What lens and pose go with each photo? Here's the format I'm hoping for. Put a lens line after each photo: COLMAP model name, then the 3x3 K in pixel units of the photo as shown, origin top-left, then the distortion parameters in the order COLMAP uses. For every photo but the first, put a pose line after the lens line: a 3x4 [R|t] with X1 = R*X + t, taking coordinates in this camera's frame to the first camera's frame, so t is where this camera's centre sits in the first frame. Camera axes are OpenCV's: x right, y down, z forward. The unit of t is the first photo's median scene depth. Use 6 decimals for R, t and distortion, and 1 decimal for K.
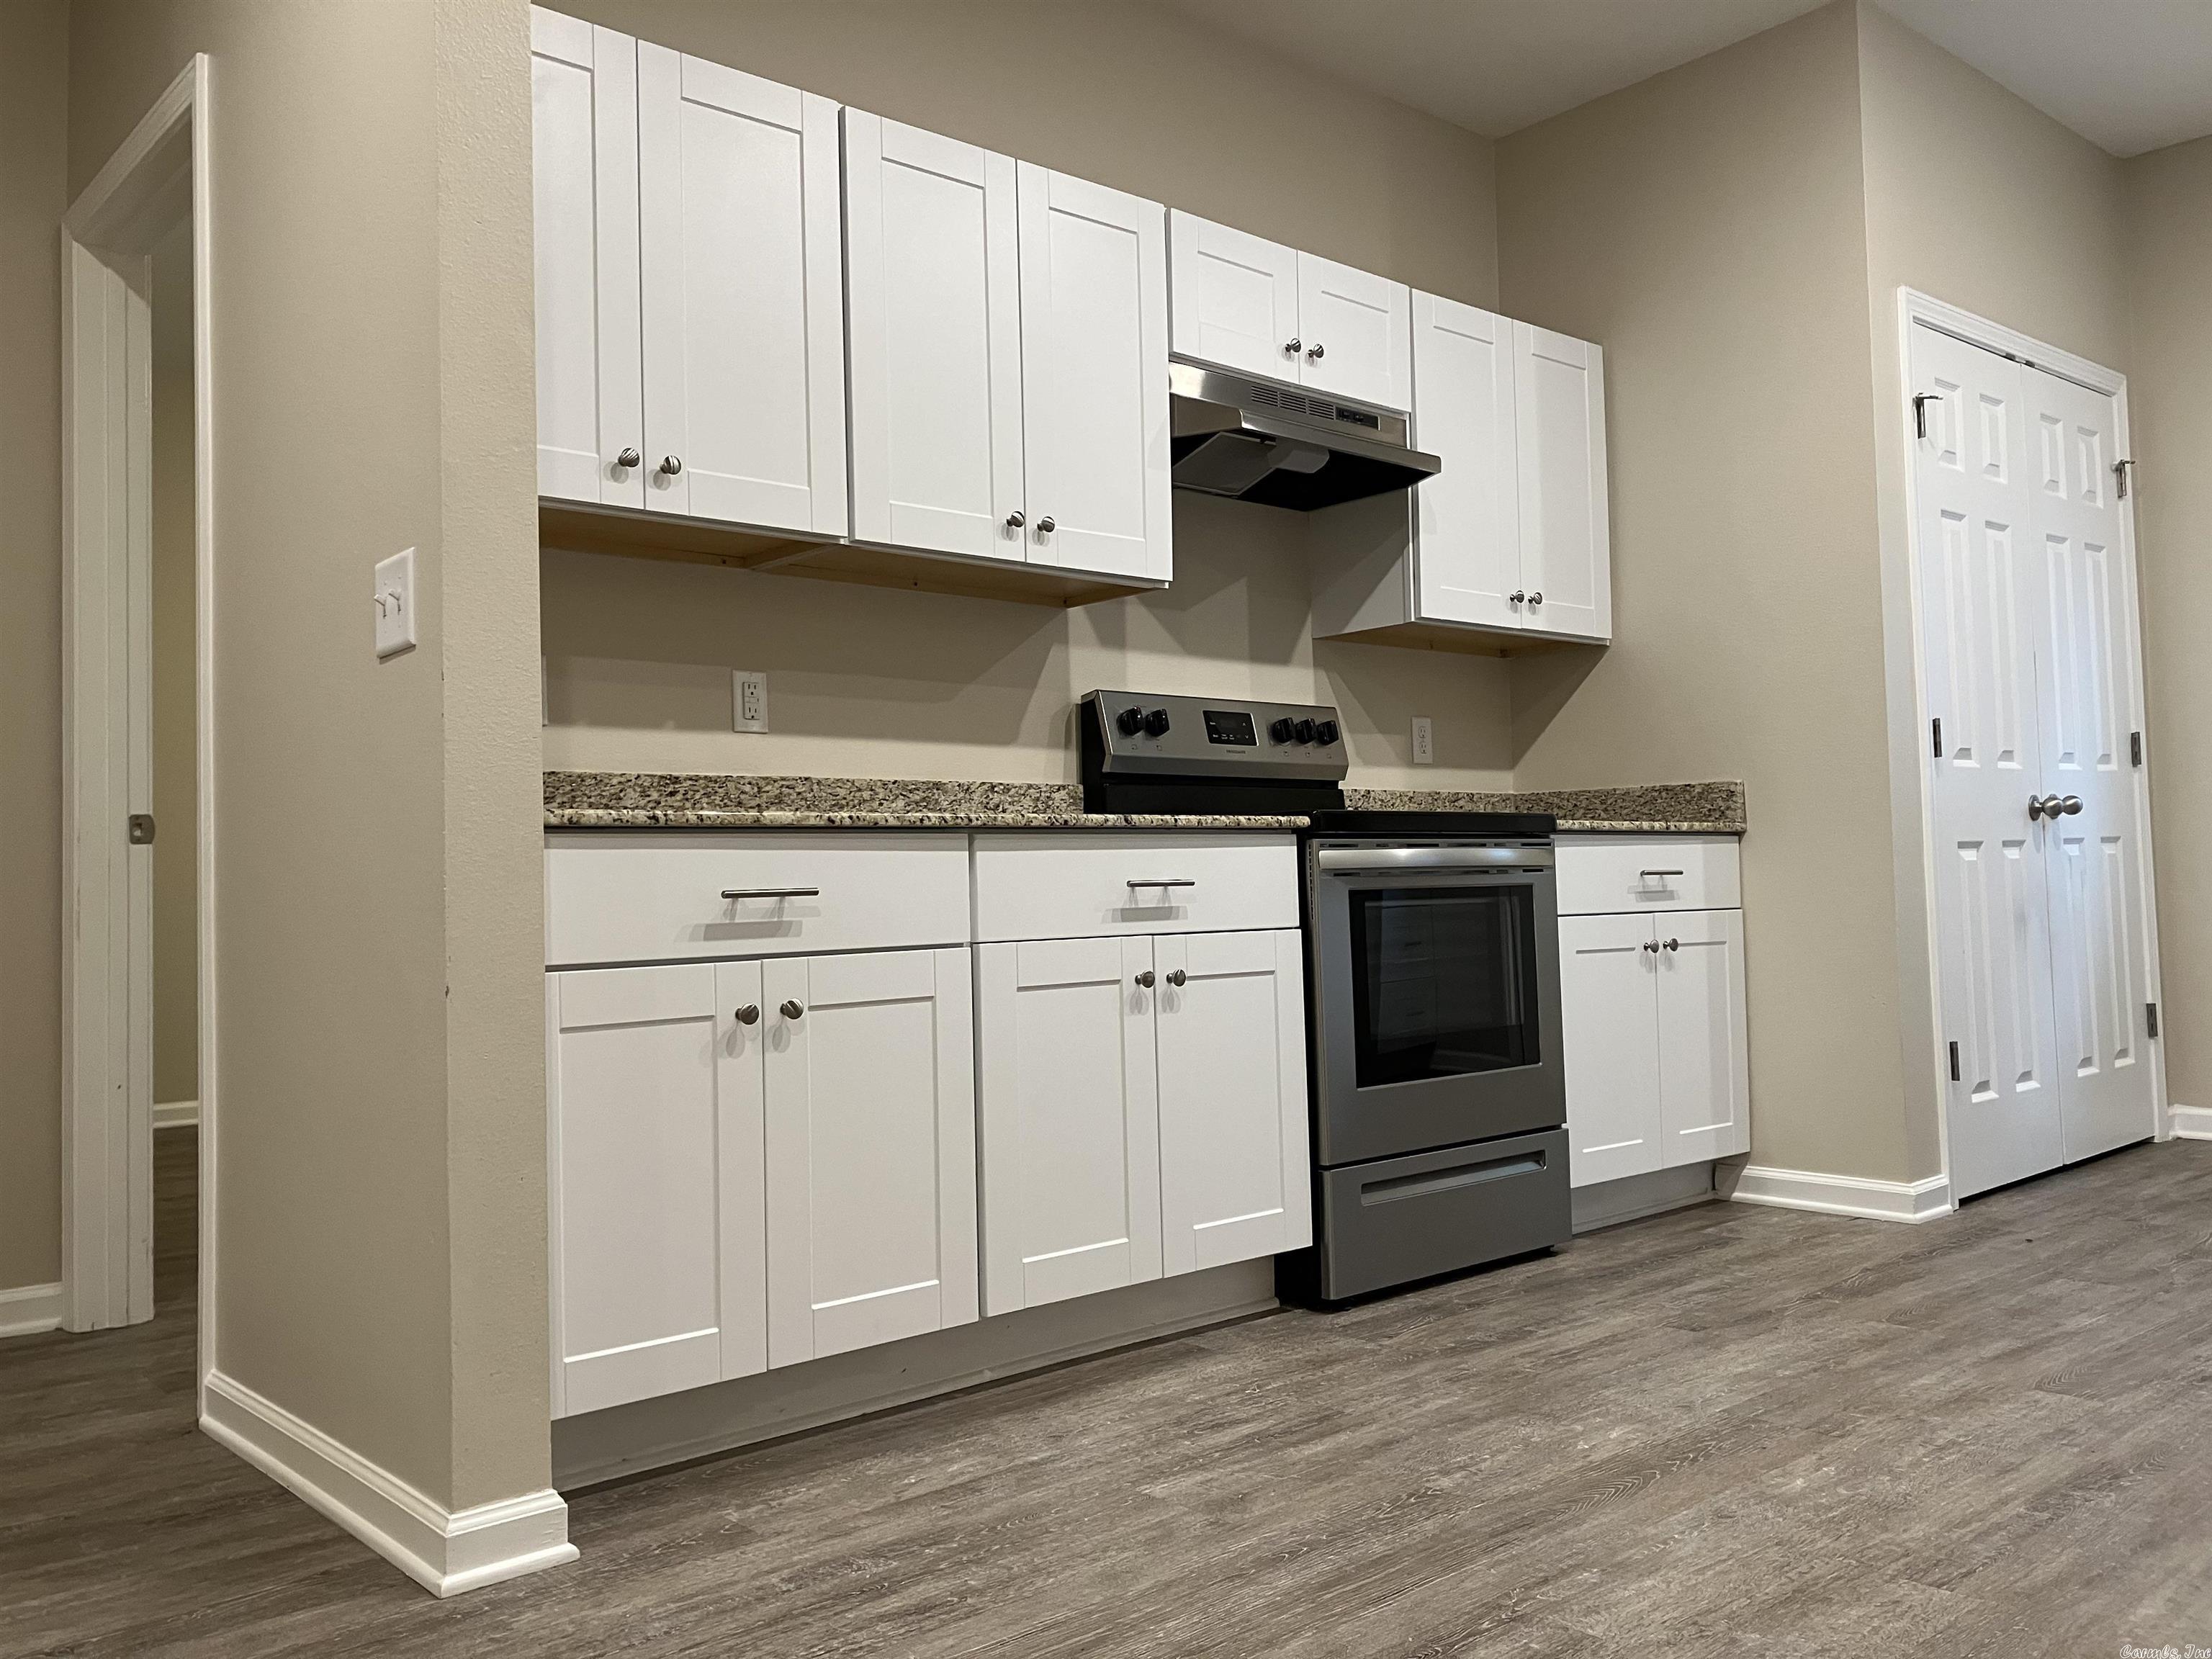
lens RADIAL K [[1808.7, 0, 1095.0], [0, 1808.7, 803.0], [0, 0, 1]] dist [0.007070, 0.002673]
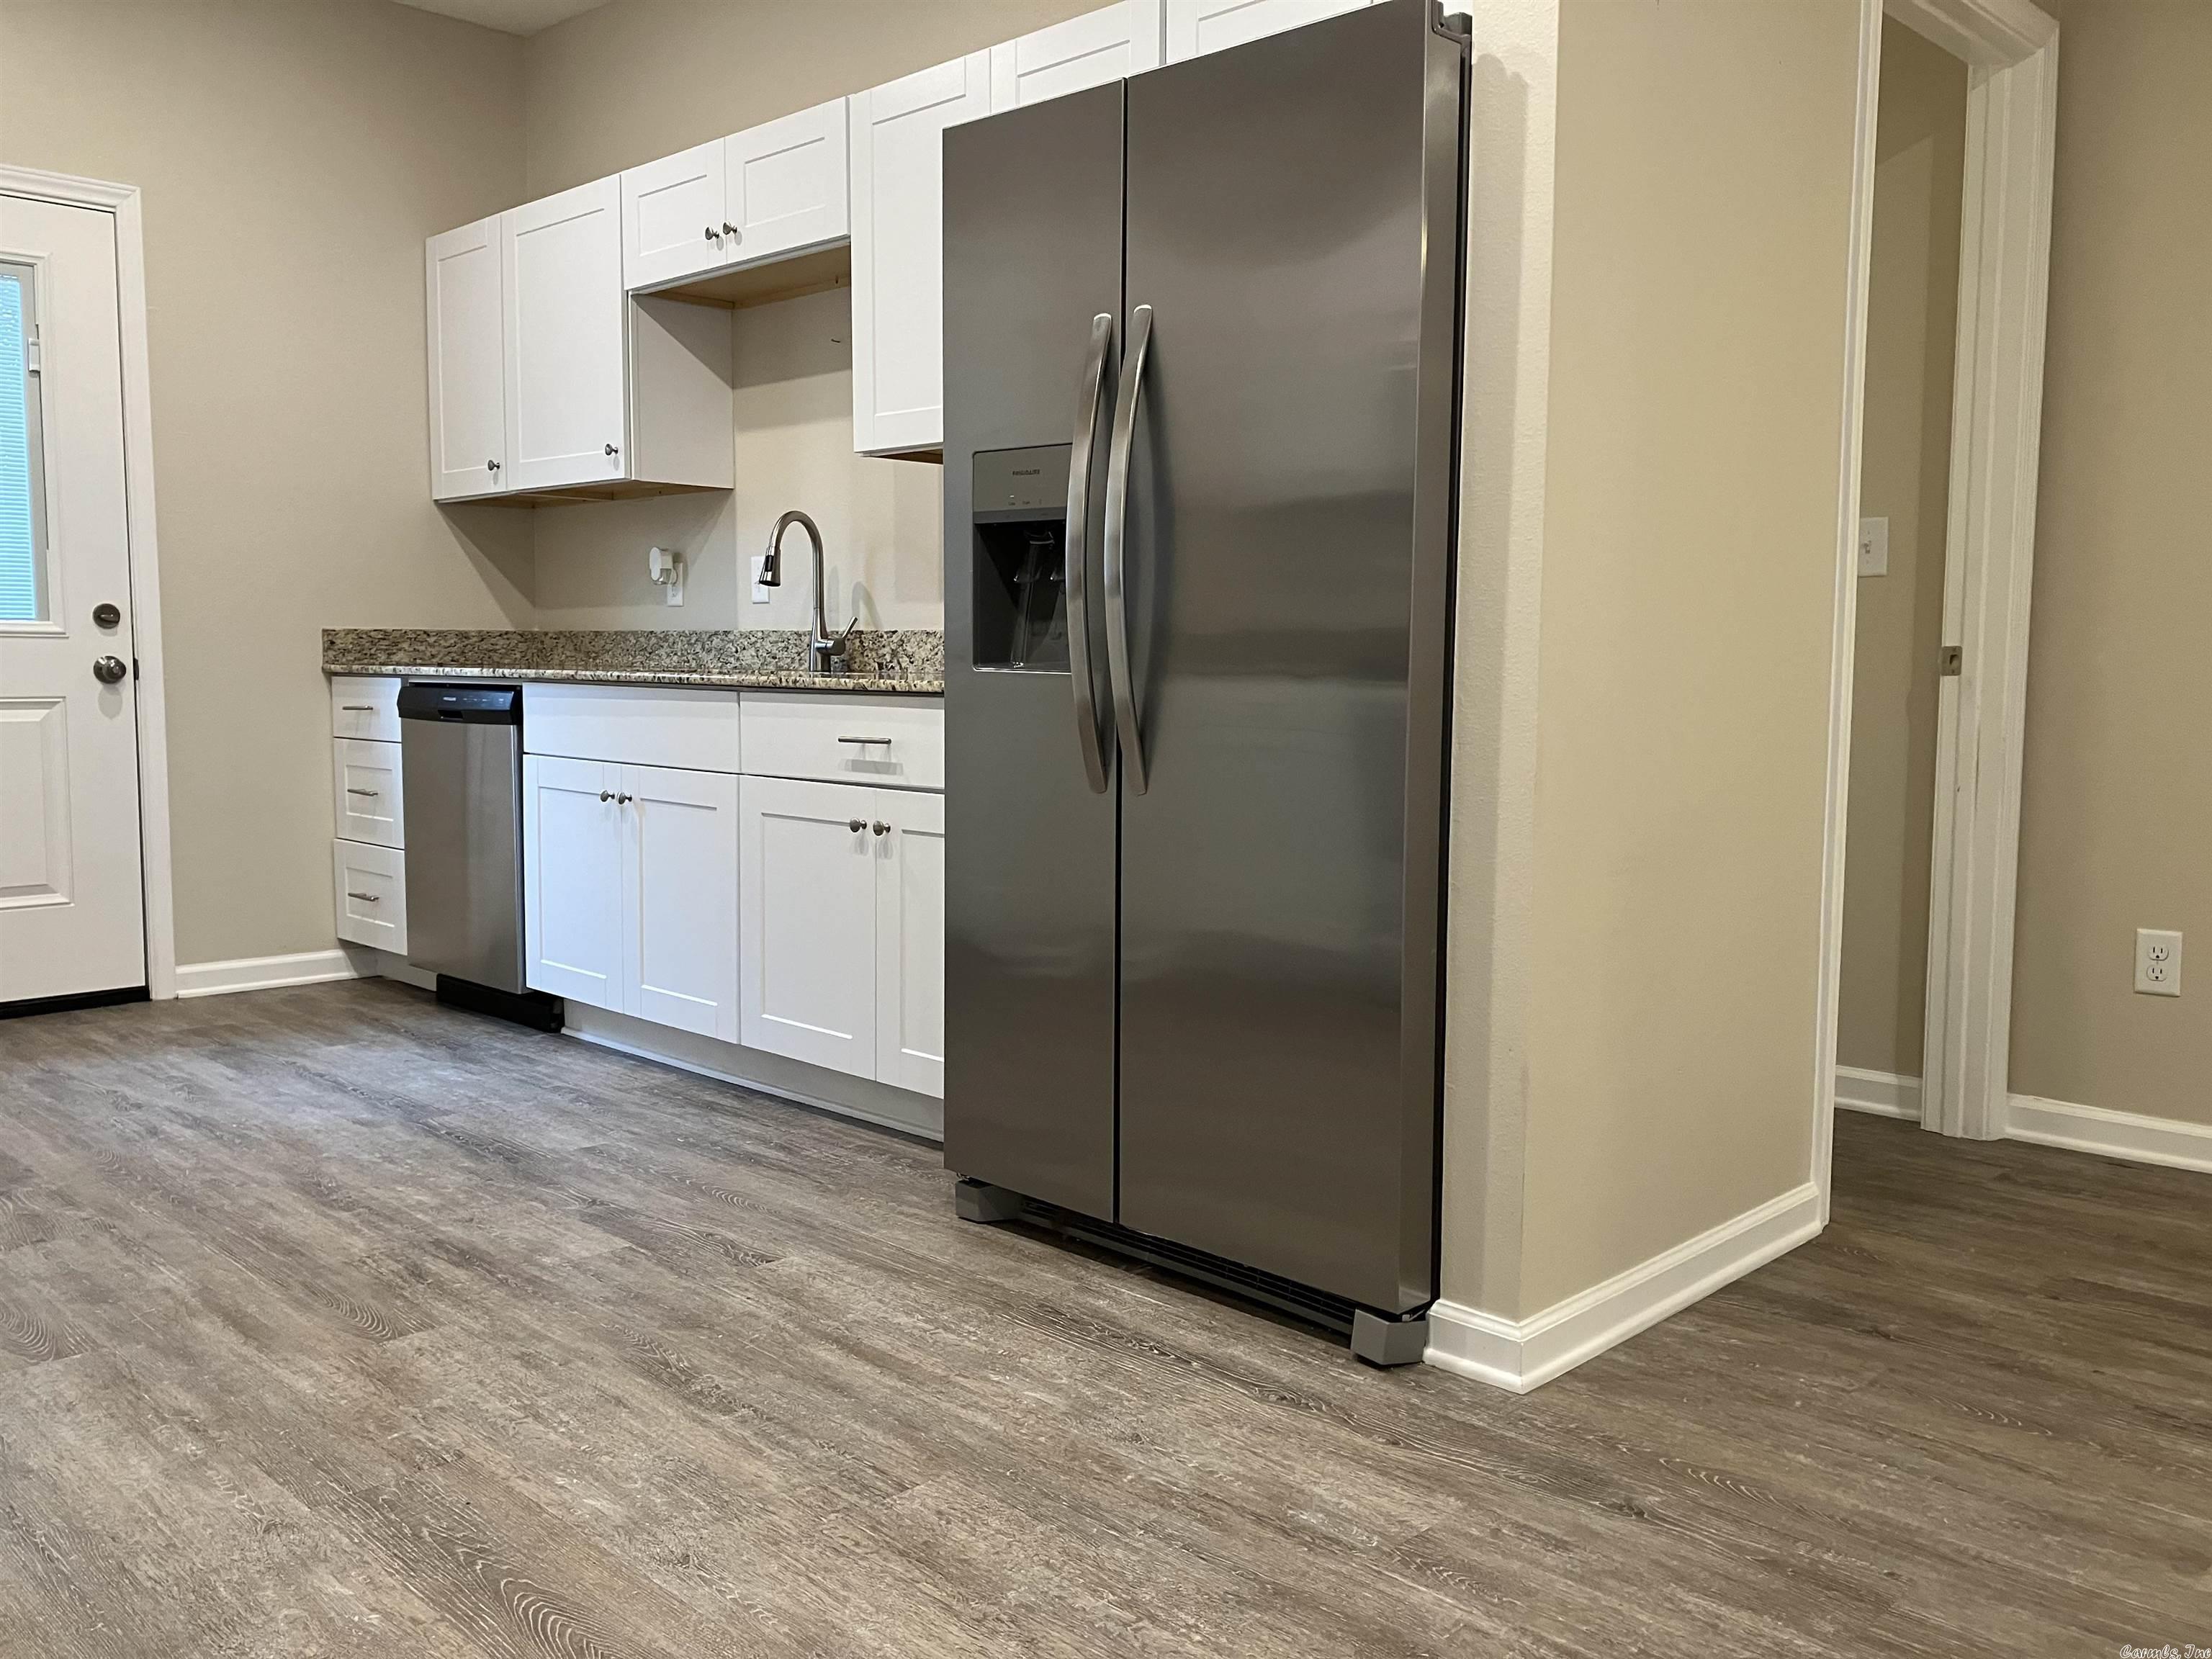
lens RADIAL K [[1817.1, 0, 1067.5], [0, 1817.1, 833.3], [0, 0, 1]] dist [0.017270, 0.002213]
pose [[-0.064040, -0.071716, 0.995367, -0.460941], [-0.051928, 0.996303, 0.068442, -0.021223], [-0.996595, -0.047304, -0.067527, 0.802743]]
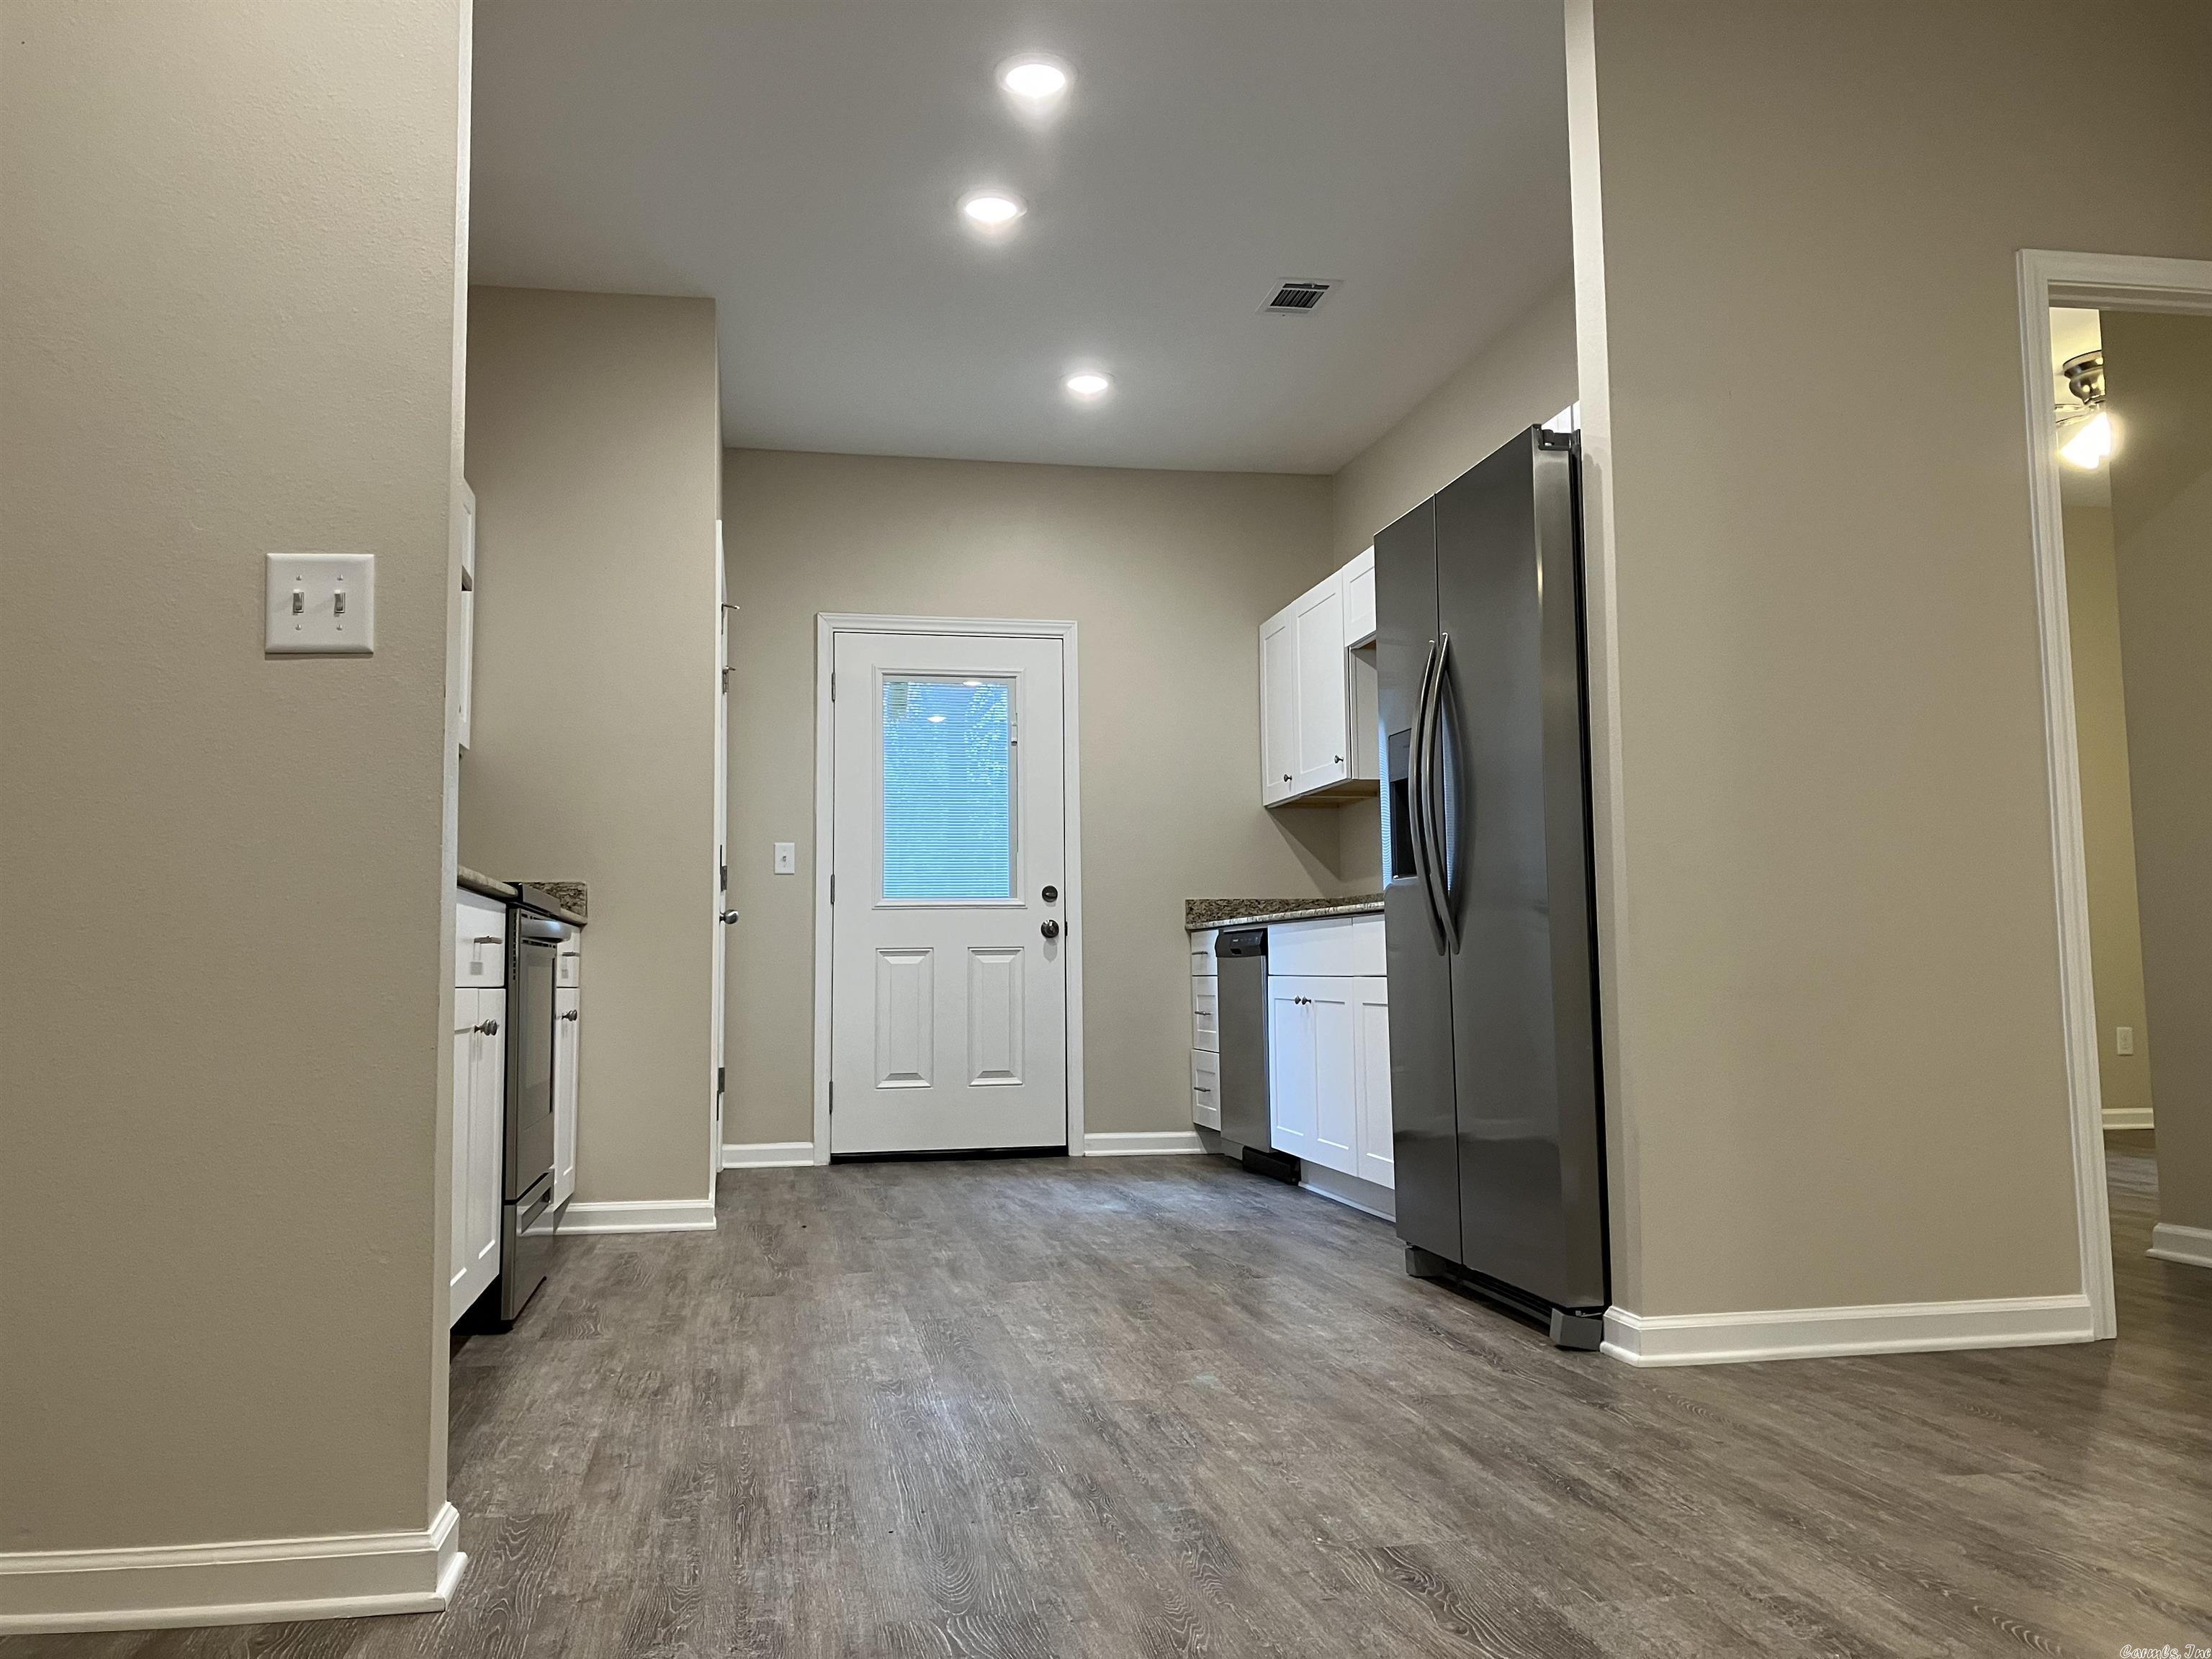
lens RADIAL K [[1808.7, 0, 1095.0], [0, 1808.7, 803.0], [0, 0, 1]] dist [0.007070, 0.002673]
pose [[0.513358, 0.105924, 0.851612, -0.901376], [-0.046462, 0.994328, -0.095667, 0.062461], [-0.856916, 0.009544, 0.515368, 0.148829]]
